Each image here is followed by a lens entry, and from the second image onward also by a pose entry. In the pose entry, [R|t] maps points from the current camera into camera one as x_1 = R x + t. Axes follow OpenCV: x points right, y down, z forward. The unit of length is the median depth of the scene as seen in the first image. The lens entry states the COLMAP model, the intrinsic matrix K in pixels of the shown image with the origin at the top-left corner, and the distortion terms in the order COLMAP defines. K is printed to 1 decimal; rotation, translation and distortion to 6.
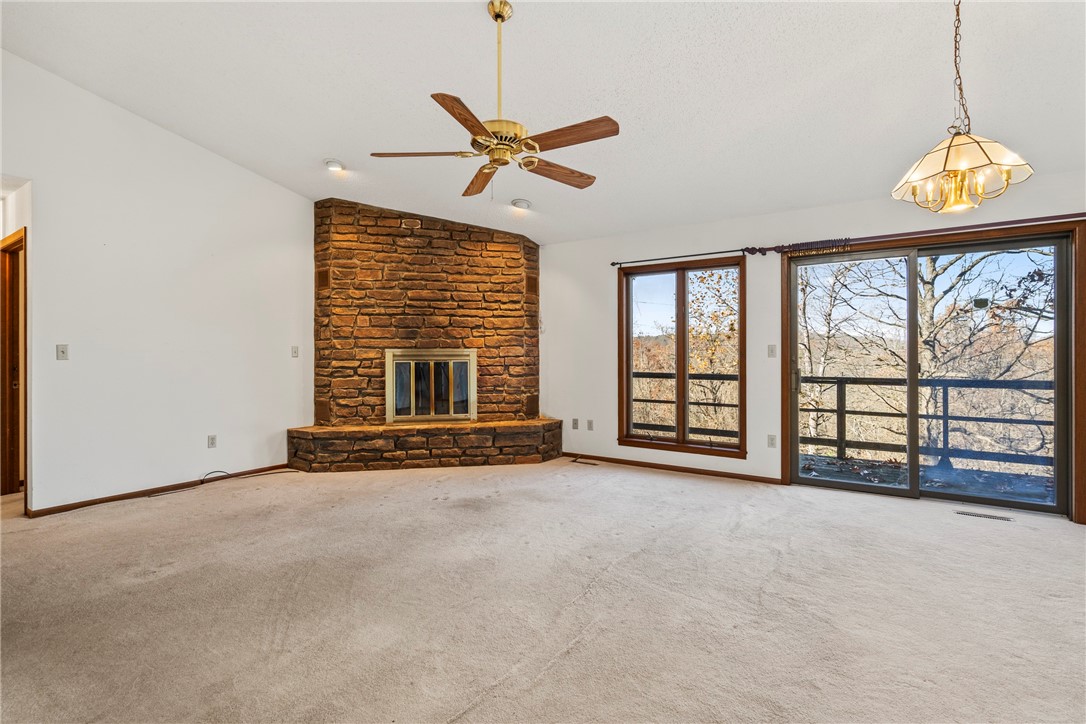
lens RADIAL K [[496.3, 0, 535.8], [0, 496.3, 354.7], [0, 0, 1]] dist [-0.004692, 0.000018]
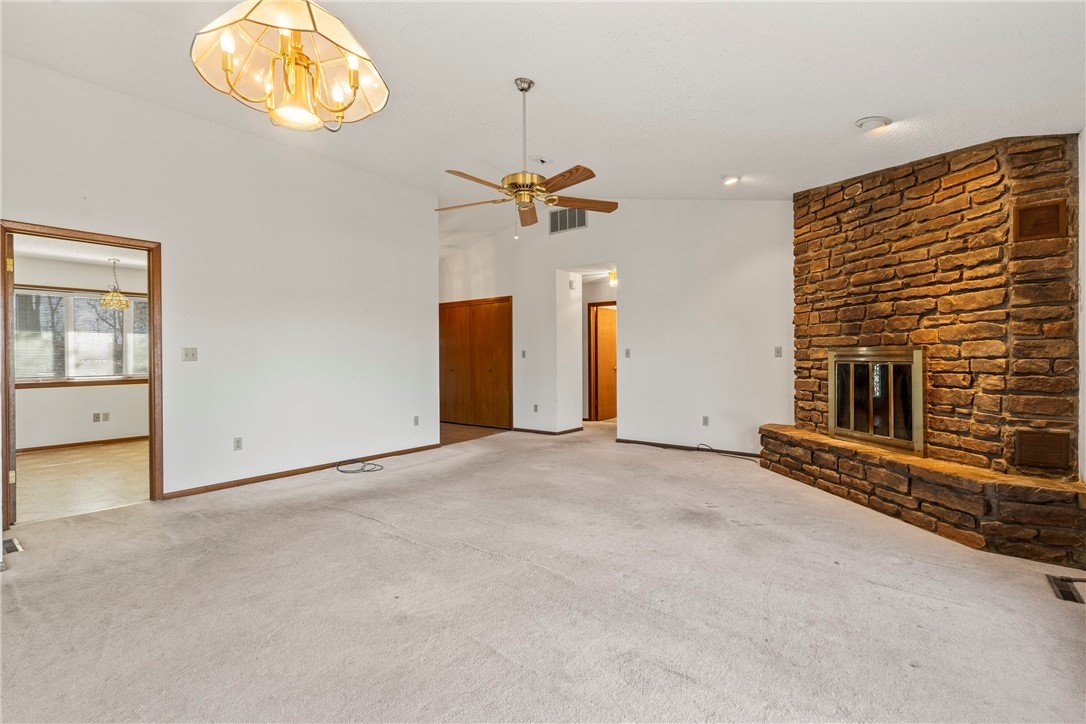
lens RADIAL K [[496.3, 0, 536.0], [0, 496.3, 362.1], [0, 0, 1]] dist [-0.004692, 0.000018]
pose [[-0.052865, 0.014590, -0.998495, 0.569426], [0.000913, 0.999894, 0.014562, -0.000054], [0.998601, -0.000141, -0.052872, 0.522906]]
